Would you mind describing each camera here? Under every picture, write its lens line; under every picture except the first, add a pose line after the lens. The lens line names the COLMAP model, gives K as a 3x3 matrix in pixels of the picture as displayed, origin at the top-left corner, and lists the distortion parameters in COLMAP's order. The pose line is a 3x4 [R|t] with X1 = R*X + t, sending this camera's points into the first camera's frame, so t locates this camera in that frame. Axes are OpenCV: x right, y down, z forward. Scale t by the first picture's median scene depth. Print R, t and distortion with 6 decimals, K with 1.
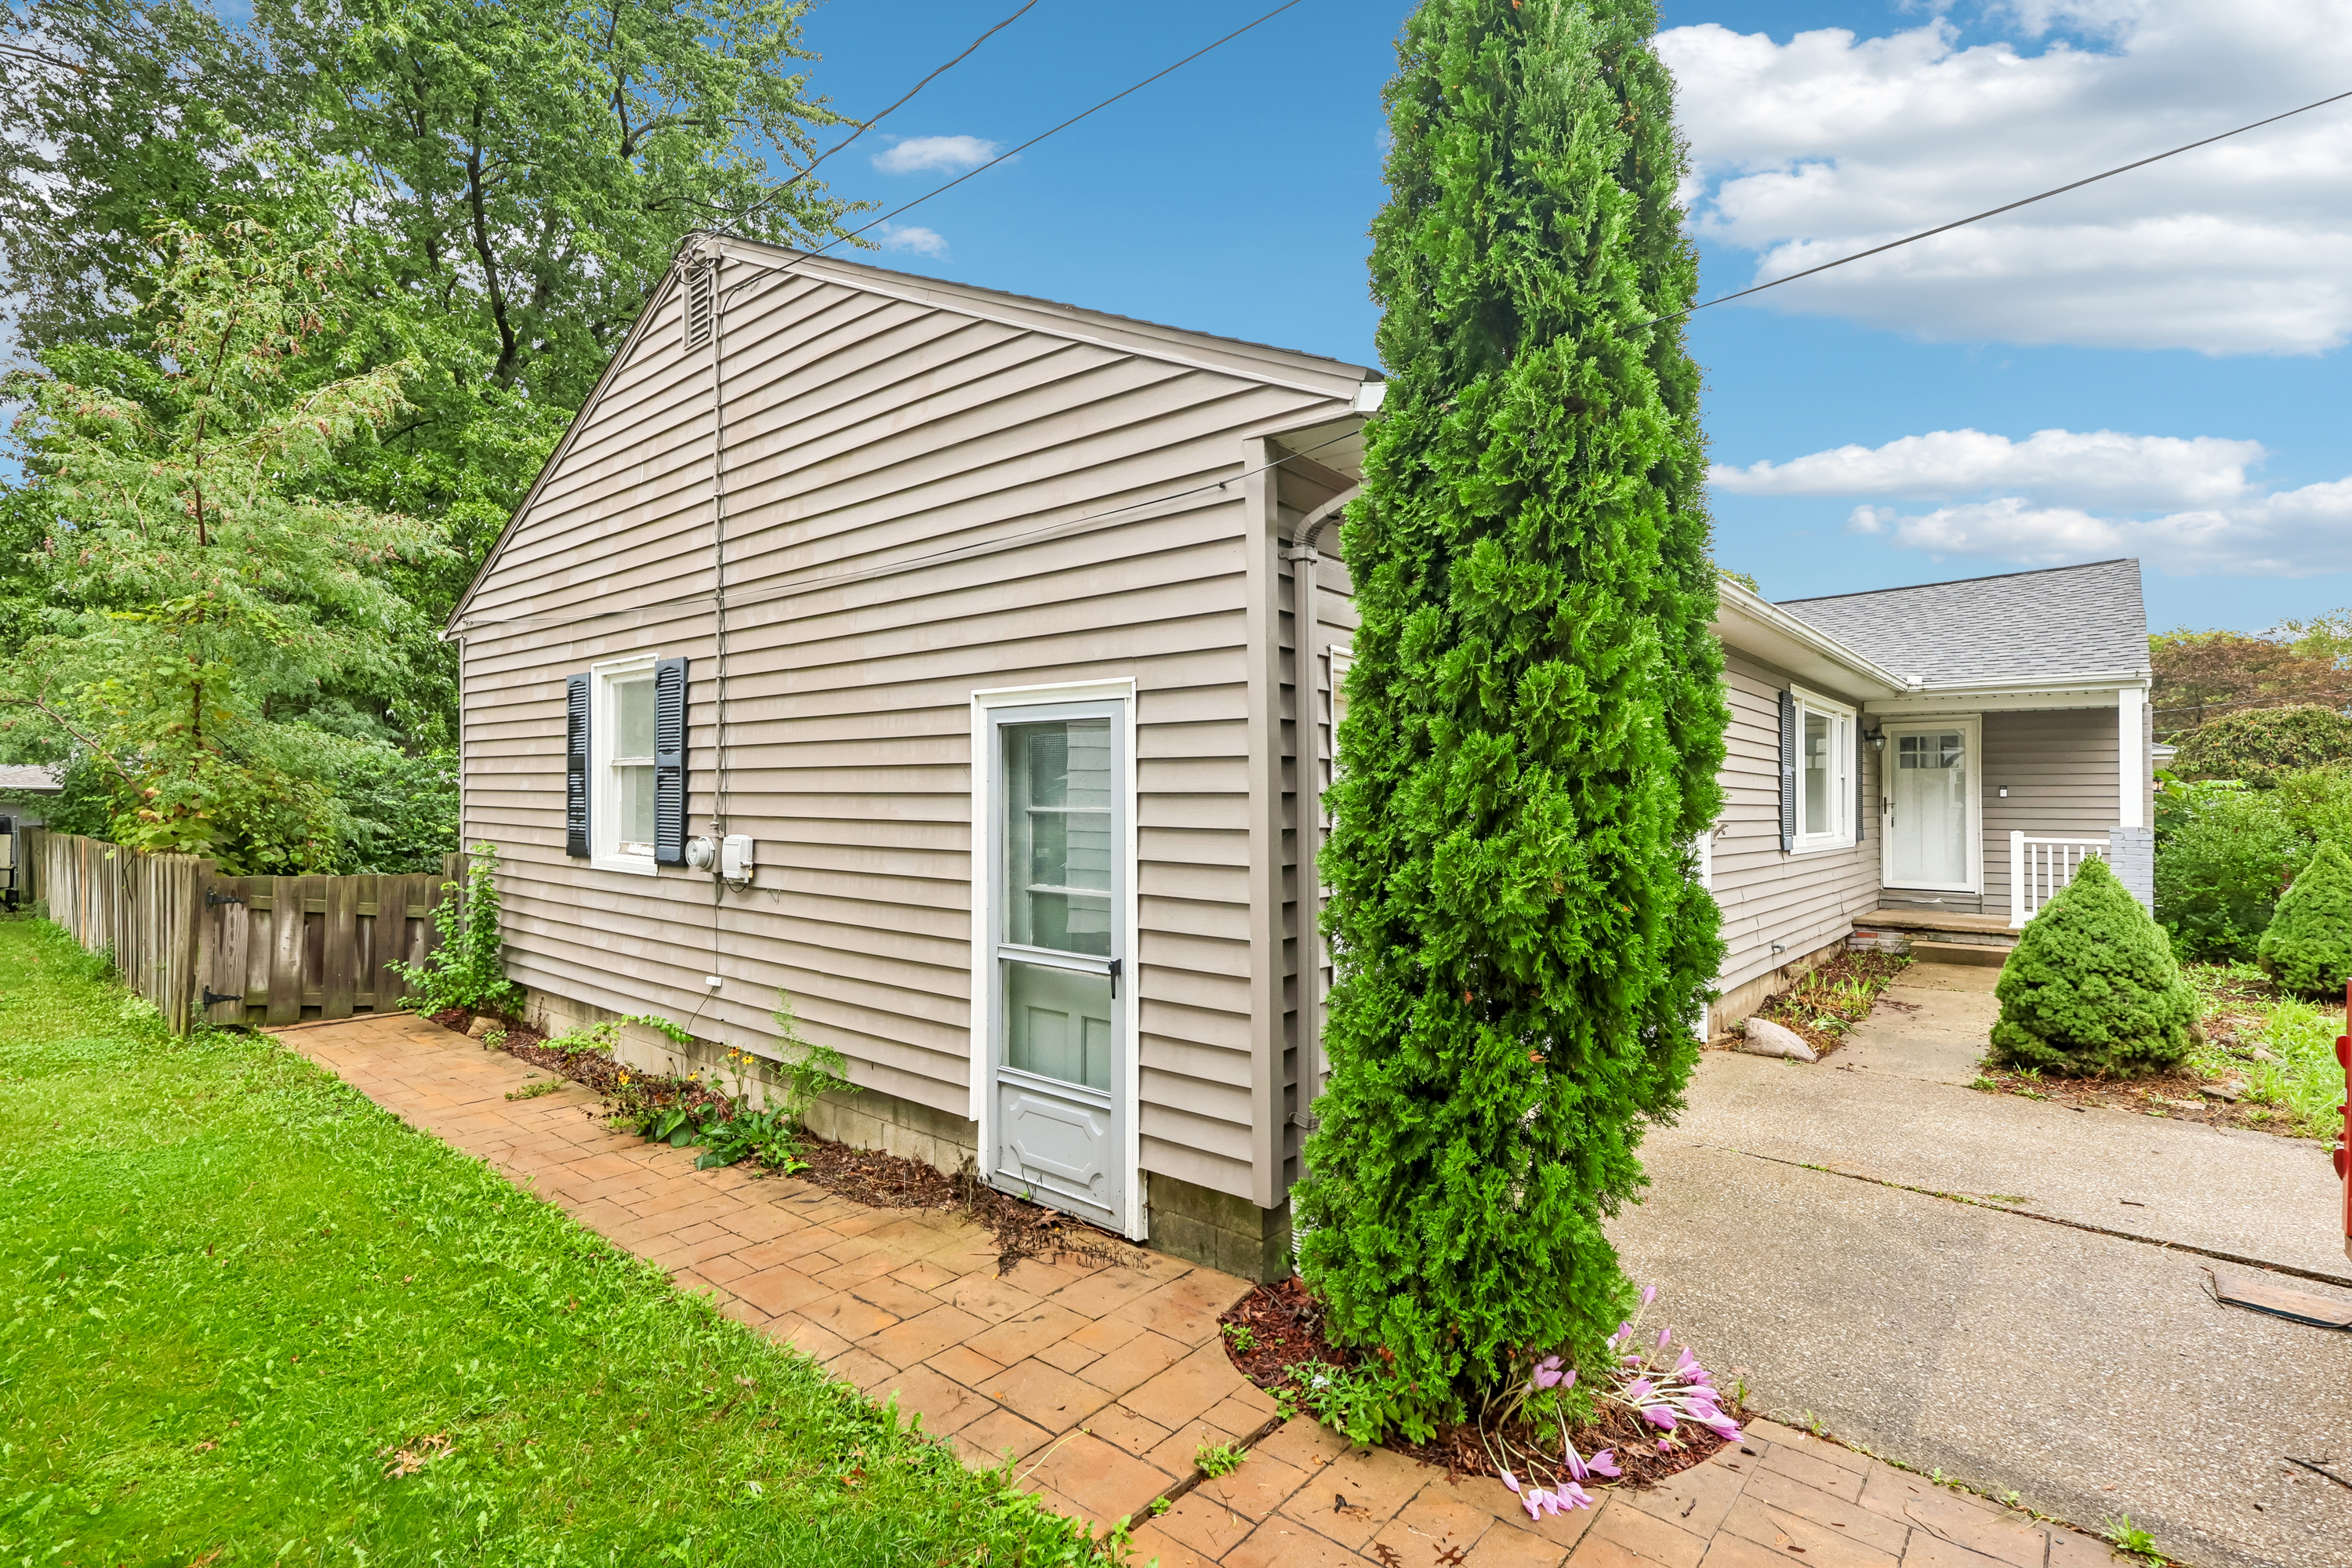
lens RADIAL K [[1115.1, 0, 1174.3], [0, 1115.1, 780.1], [0, 0, 1]] dist [0.010492, 0.001927]
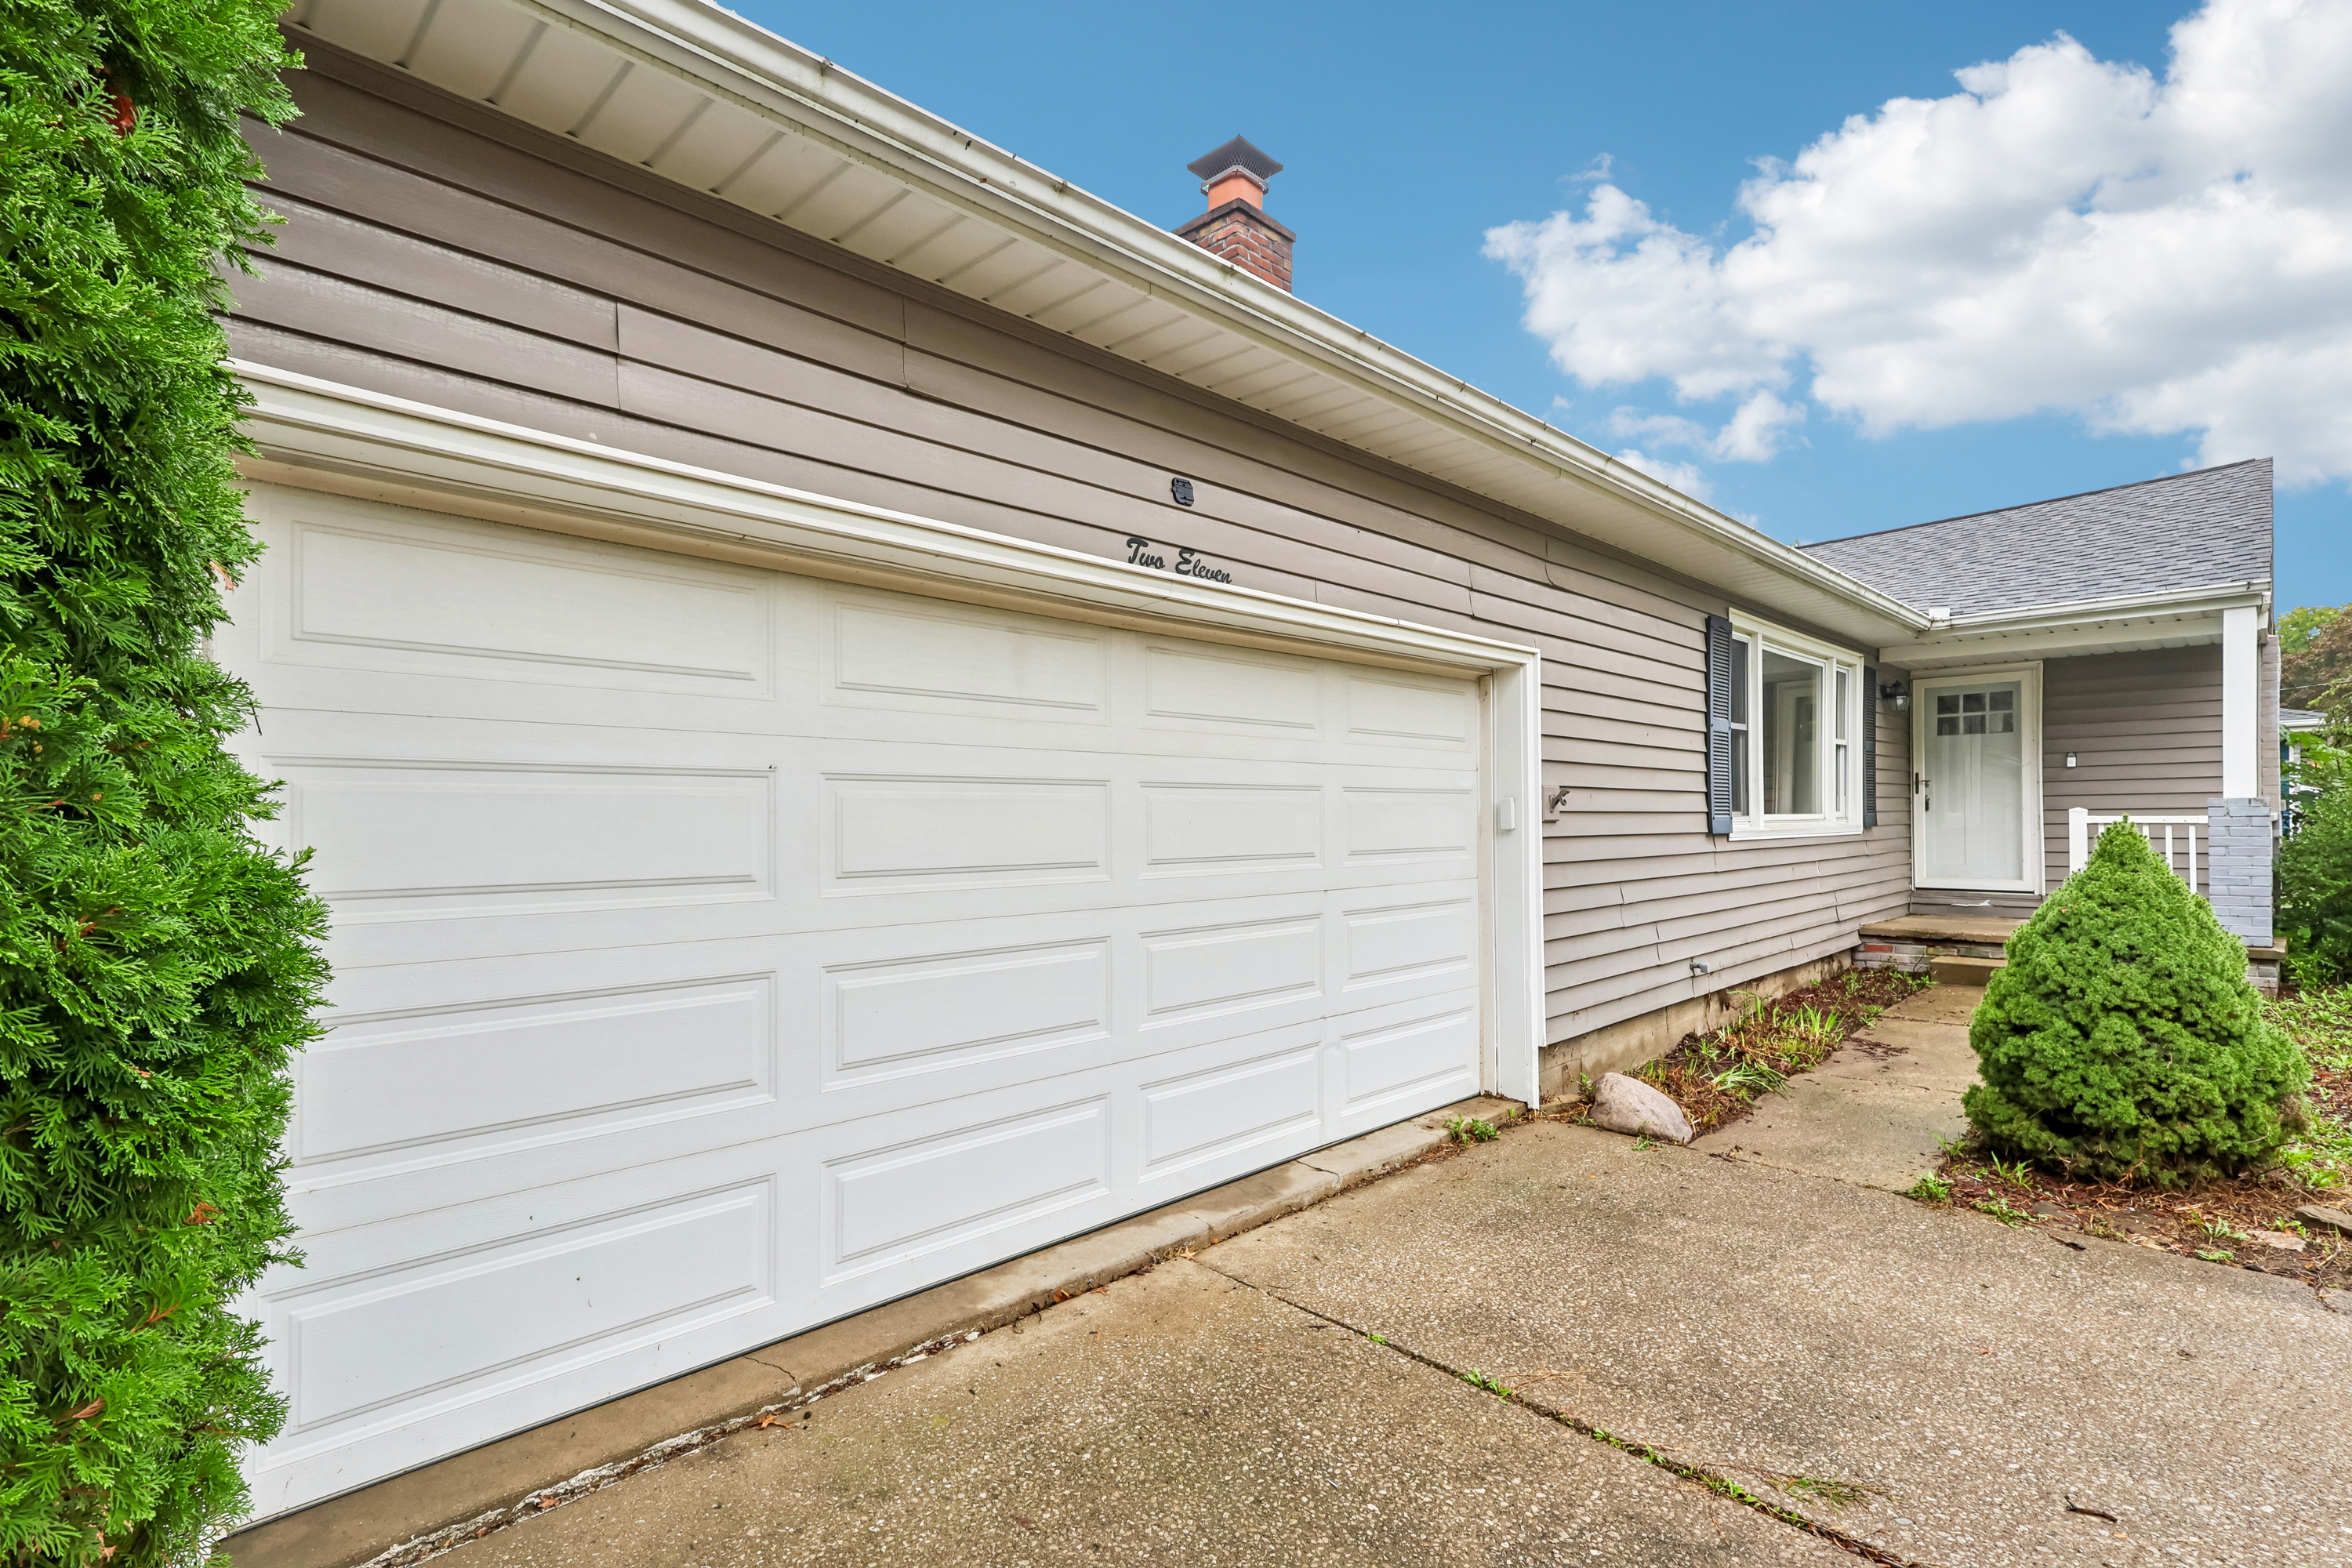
lens RADIAL K [[1115.1, 0, 1171.2], [0, 1115.1, 807.2], [0, 0, 1]] dist [0.010492, 0.001927]
pose [[0.996363, -0.016870, -0.083526, 0.341262], [0.017771, 0.999792, 0.010054, 0.042791], [0.083339, -0.011502, 0.996455, 0.331268]]
